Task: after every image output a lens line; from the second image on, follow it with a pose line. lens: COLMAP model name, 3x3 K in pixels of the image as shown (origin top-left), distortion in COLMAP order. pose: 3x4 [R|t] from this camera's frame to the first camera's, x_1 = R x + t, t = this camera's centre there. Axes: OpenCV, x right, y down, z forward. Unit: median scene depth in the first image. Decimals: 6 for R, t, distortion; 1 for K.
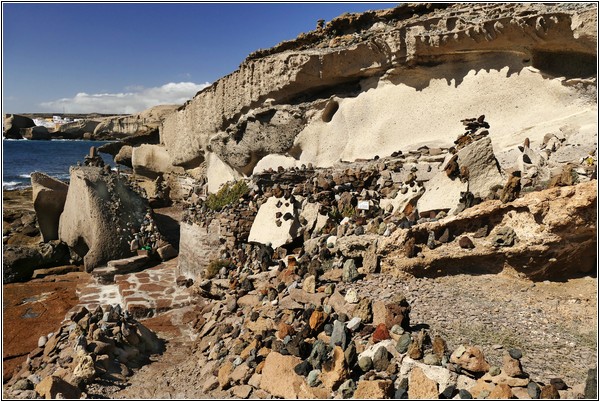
lens RADIAL K [[509.8, 0, 299.4], [0, 509.8, 200.6], [0, 0, 1]] dist [-0.018539, 0.014950]
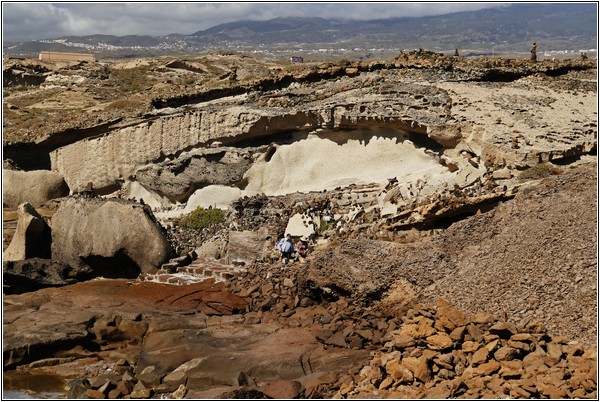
lens RADIAL K [[1192.1, 0, 299.9], [0, 1192.1, 201.2], [0, 0, 1]] dist [0.043198, 0.000000]
pose [[0.932451, -0.021203, 0.360673, -1.212922], [0.035791, 0.998787, -0.033817, 0.071652], [-0.359519, 0.044442, 0.932079, -2.366828]]
